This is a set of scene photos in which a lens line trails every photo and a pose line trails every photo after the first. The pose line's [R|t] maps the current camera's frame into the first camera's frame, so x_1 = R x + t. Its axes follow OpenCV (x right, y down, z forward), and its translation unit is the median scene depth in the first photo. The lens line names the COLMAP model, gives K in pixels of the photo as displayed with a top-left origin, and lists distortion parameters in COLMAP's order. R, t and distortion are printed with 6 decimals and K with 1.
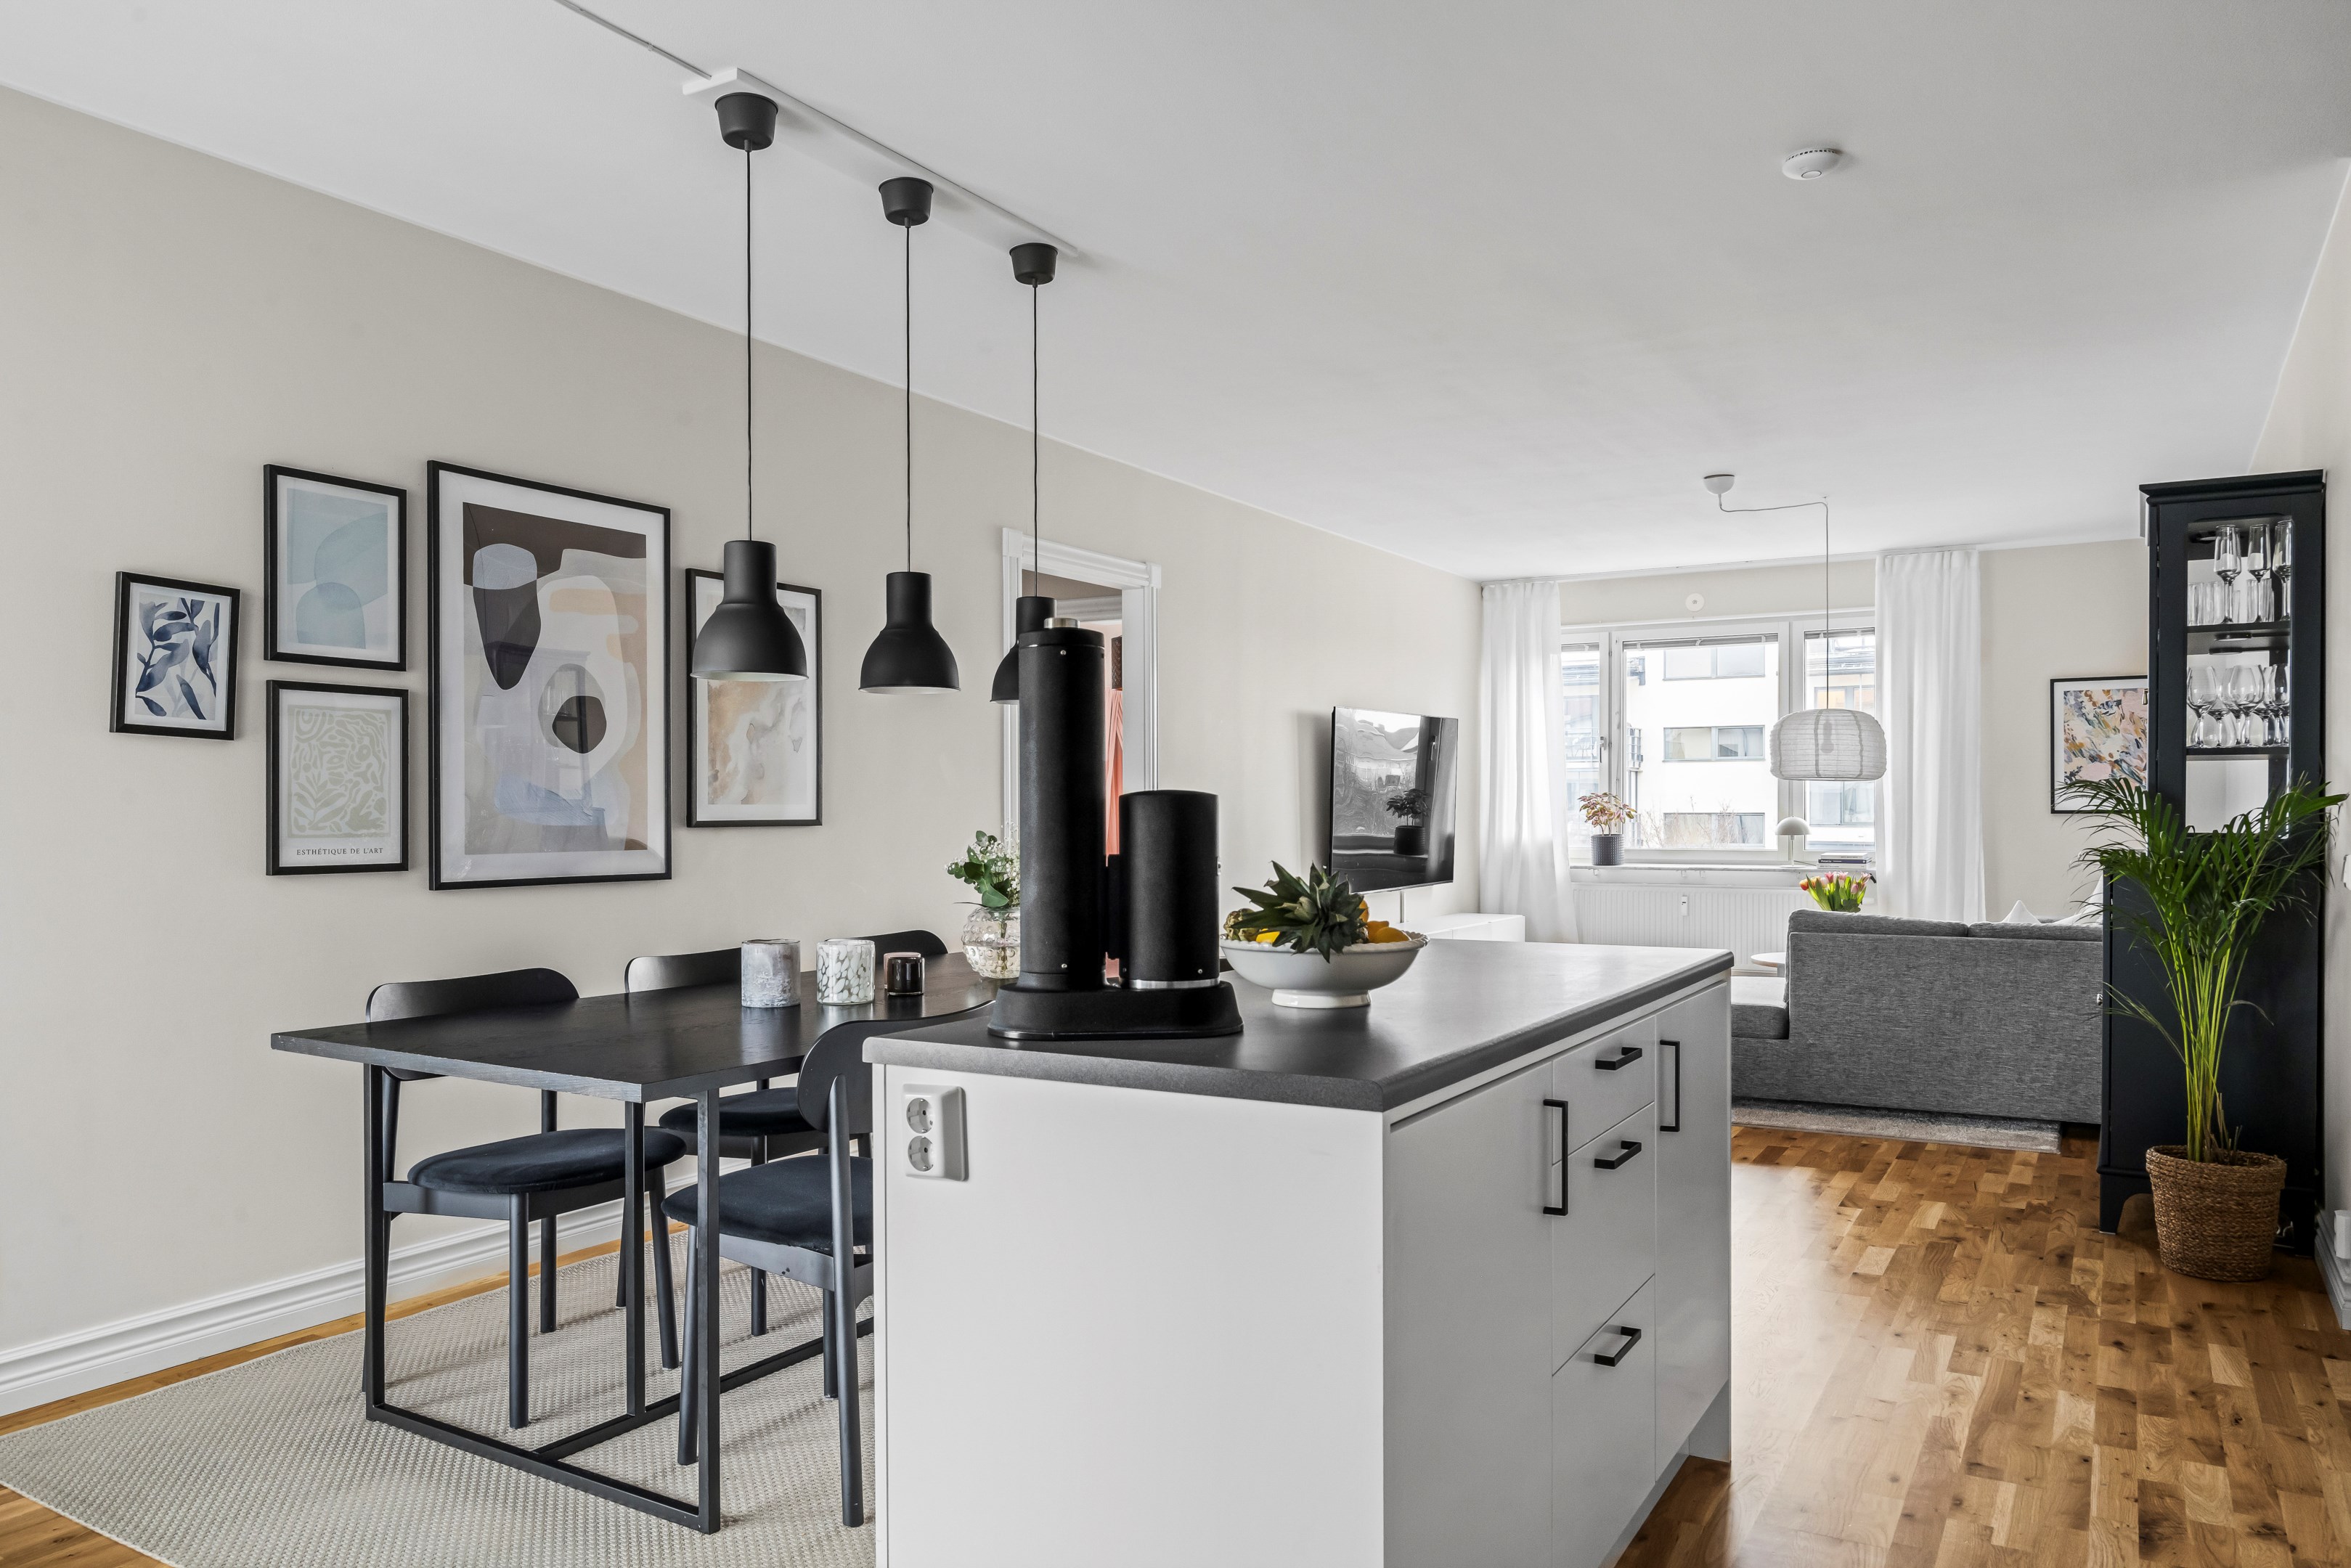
lens RADIAL K [[1595.8, 0, 1184.2], [0, 1595.8, 814.4], [0, 0, 1]] dist [-0.002599, -0.005513]
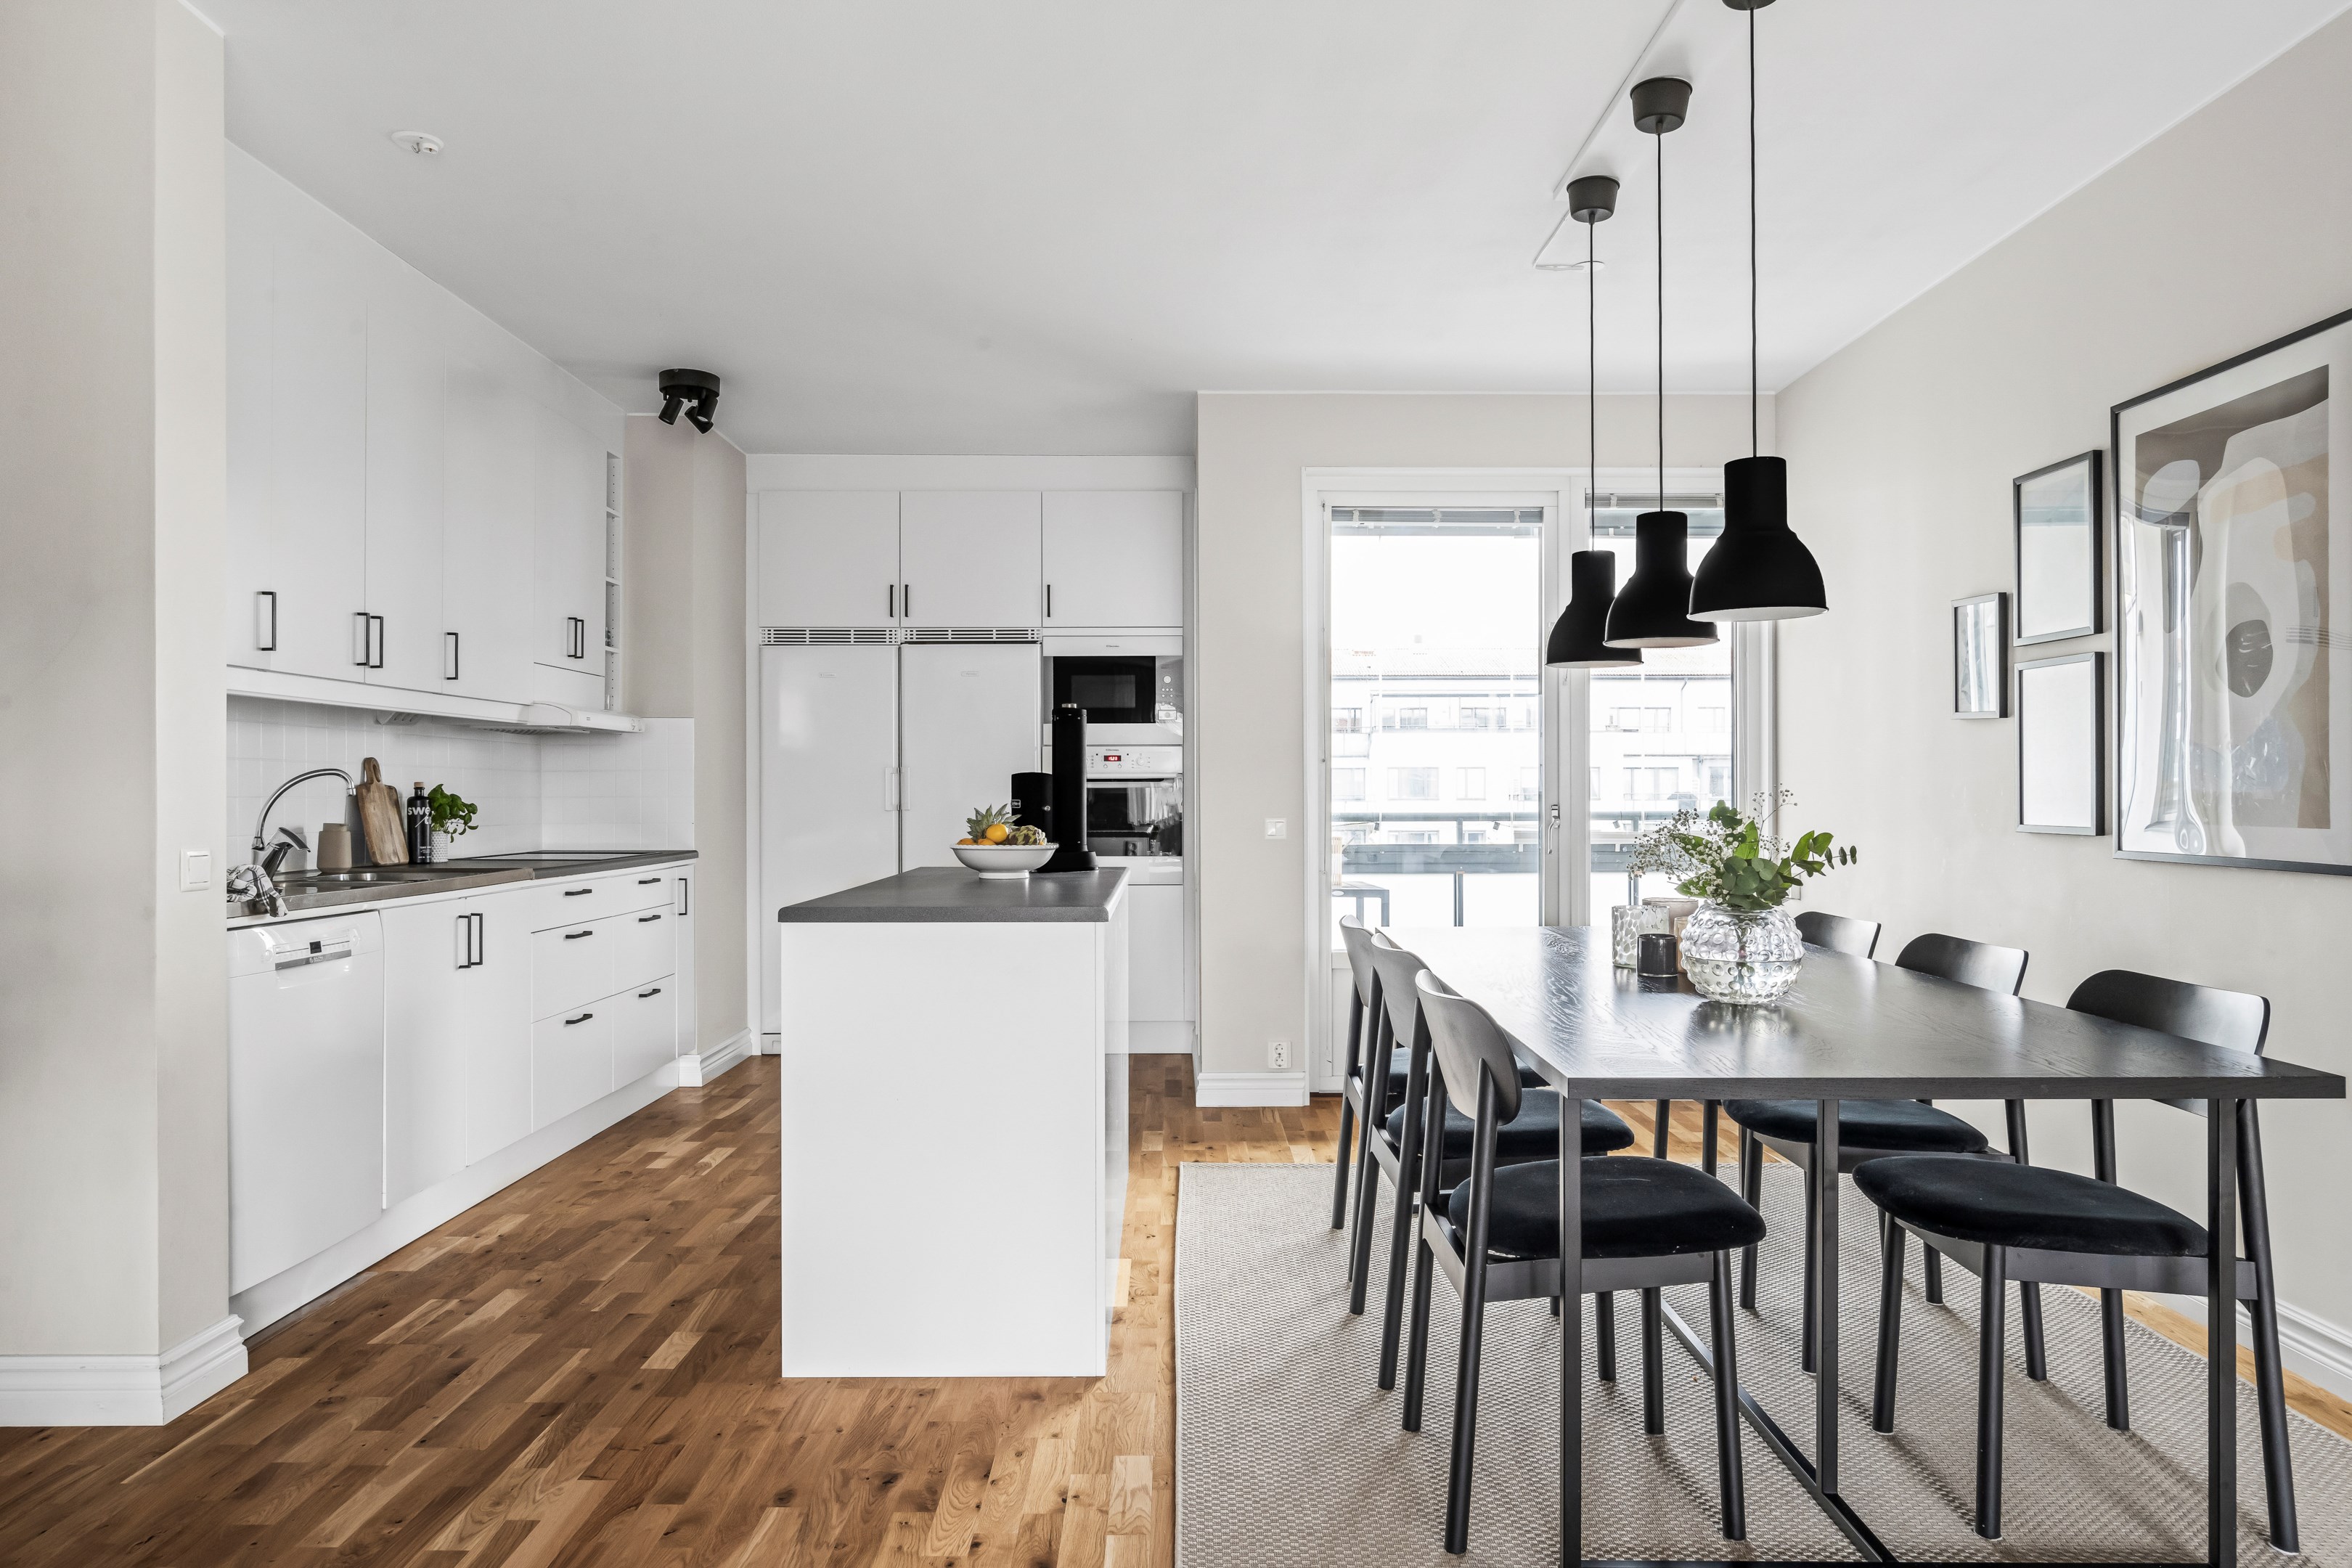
lens RADIAL K [[1527.1, 0, 1175.2], [0, 1527.1, 794.0], [0, 0, 1]] dist [0.003480, -0.003959]
pose [[-0.860016, 0.003670, -0.510253, 0.443167], [0.001111, 0.999985, 0.005319, 0.003414], [0.510265, 0.004007, -0.860008, 1.396432]]
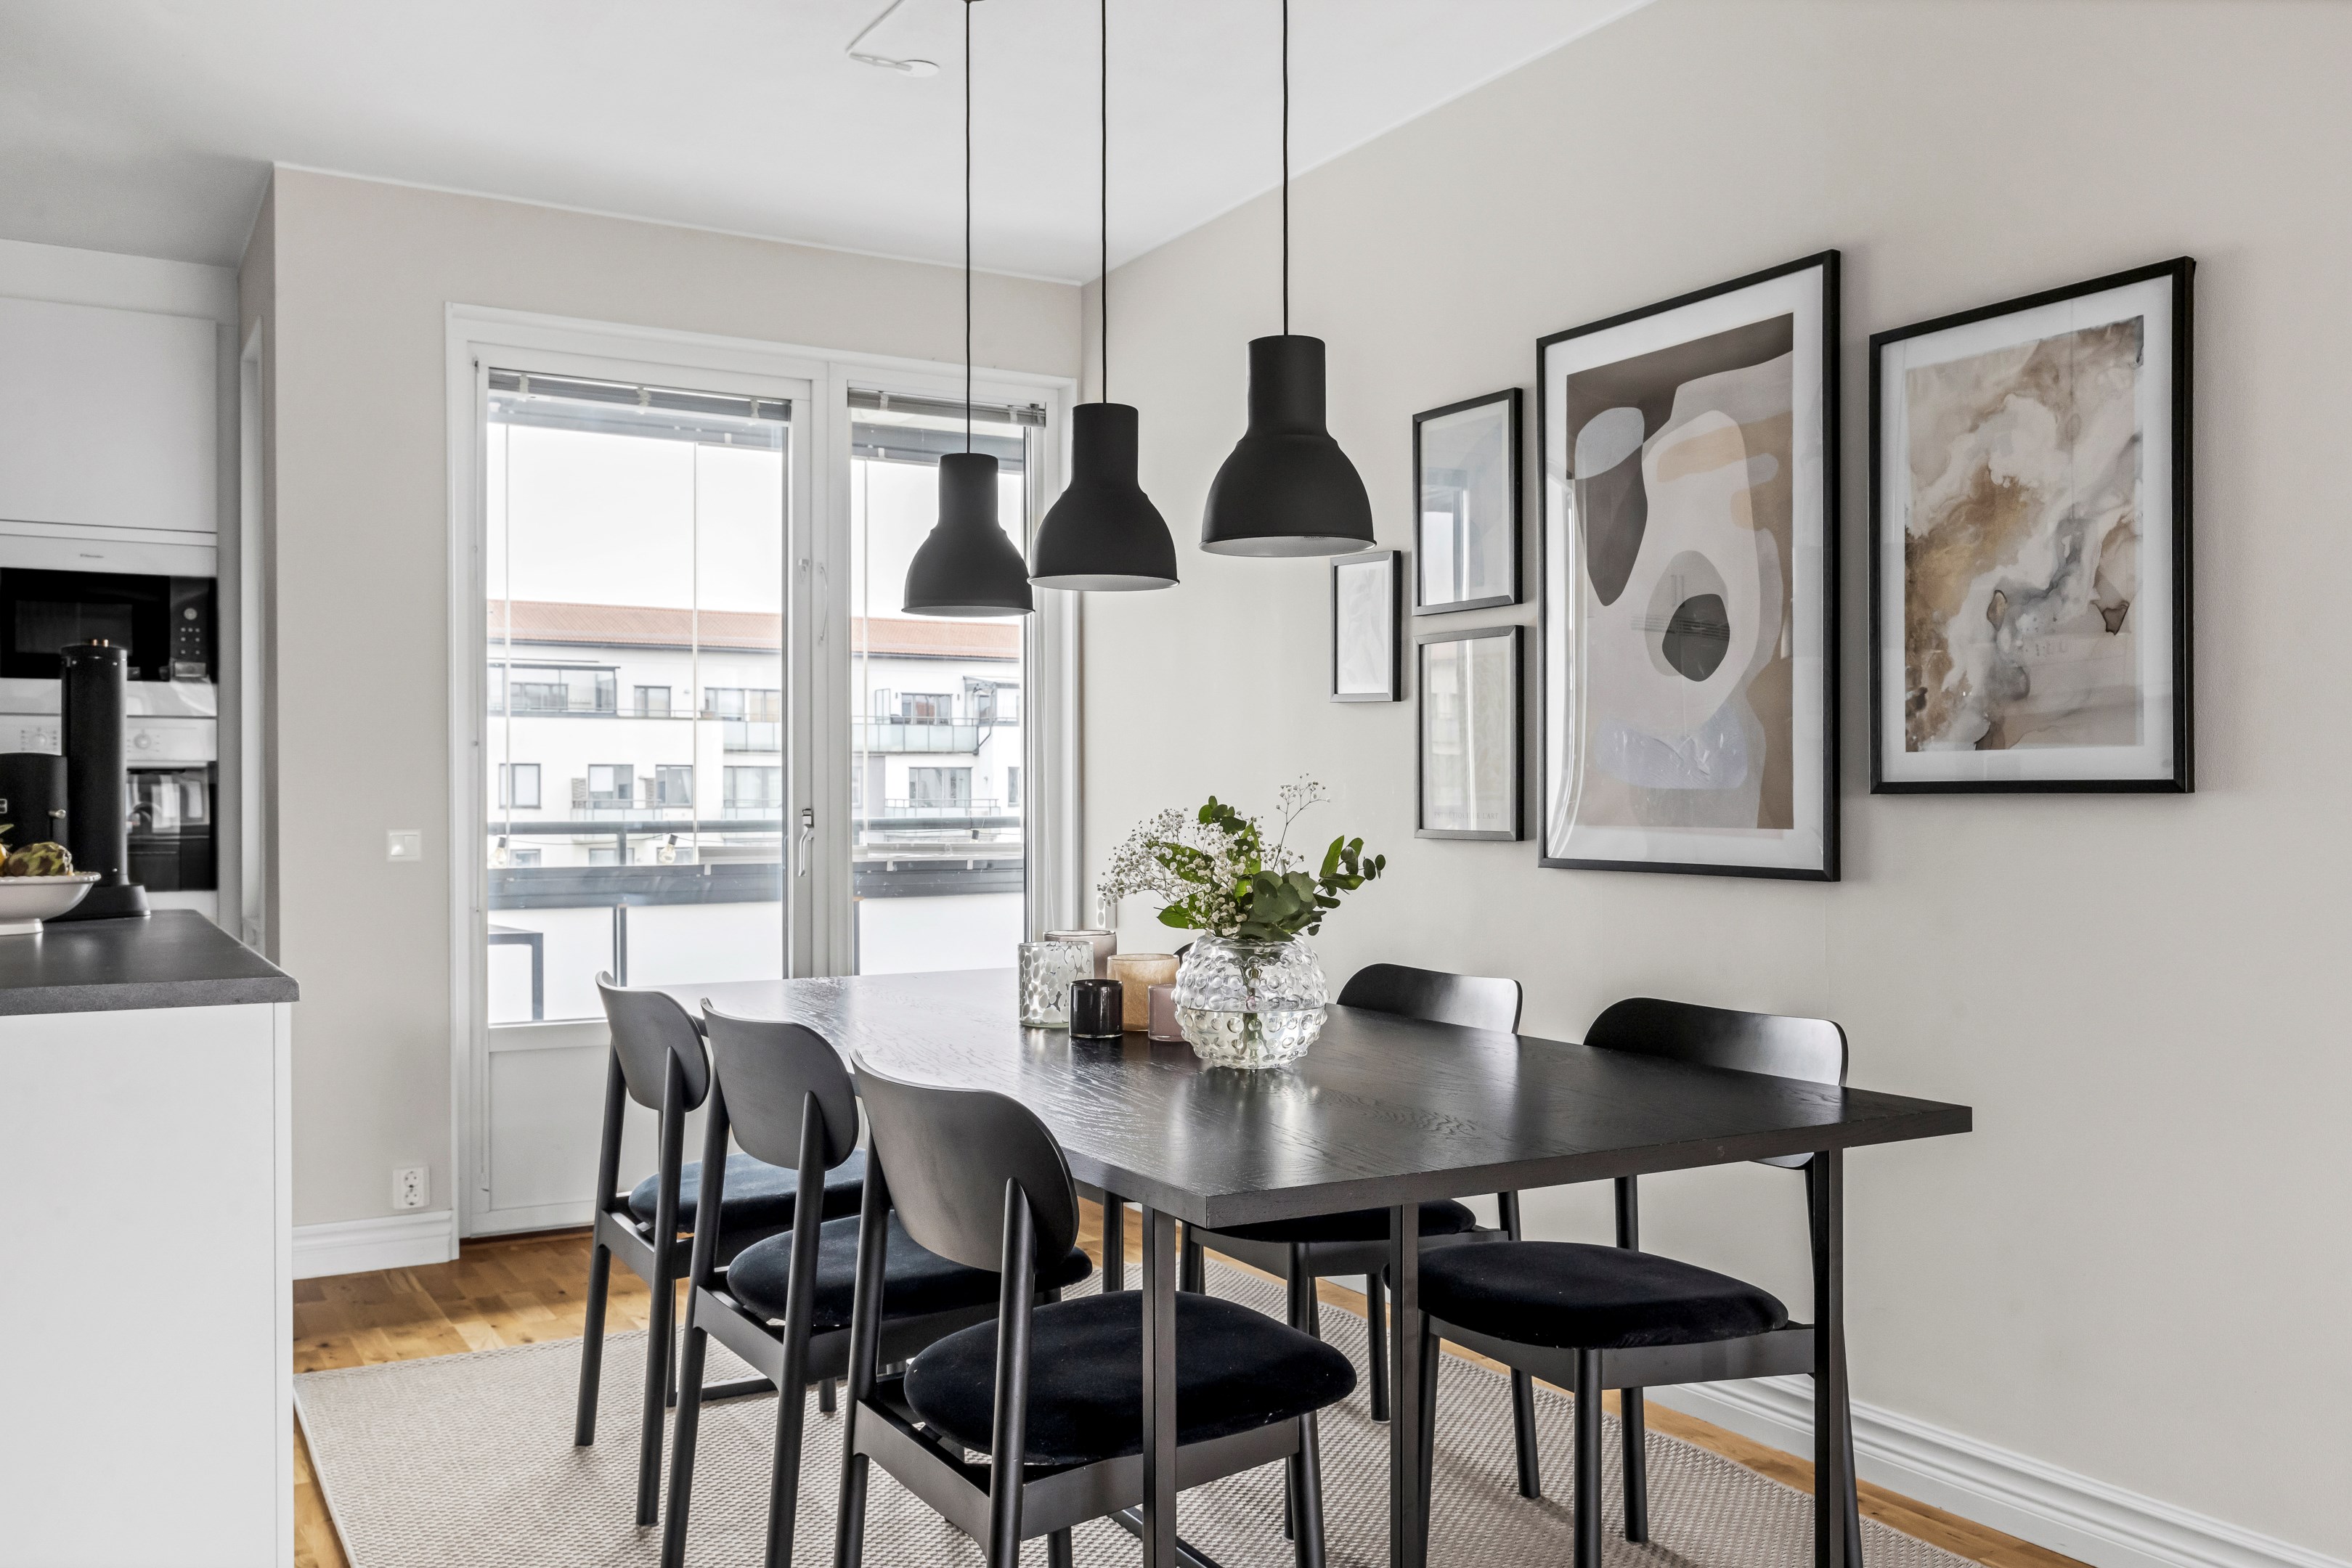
lens RADIAL K [[1979.4, 0, 1199.6], [0, 1979.4, 805.3], [0, 0, 1]] dist [-0.006102, 0.010208]
pose [[-0.483054, 0.005111, -0.875576, 0.463259], [-0.002275, 0.999972, 0.007093, 0.008627], [0.875588, 0.005418, -0.483029, 1.245619]]
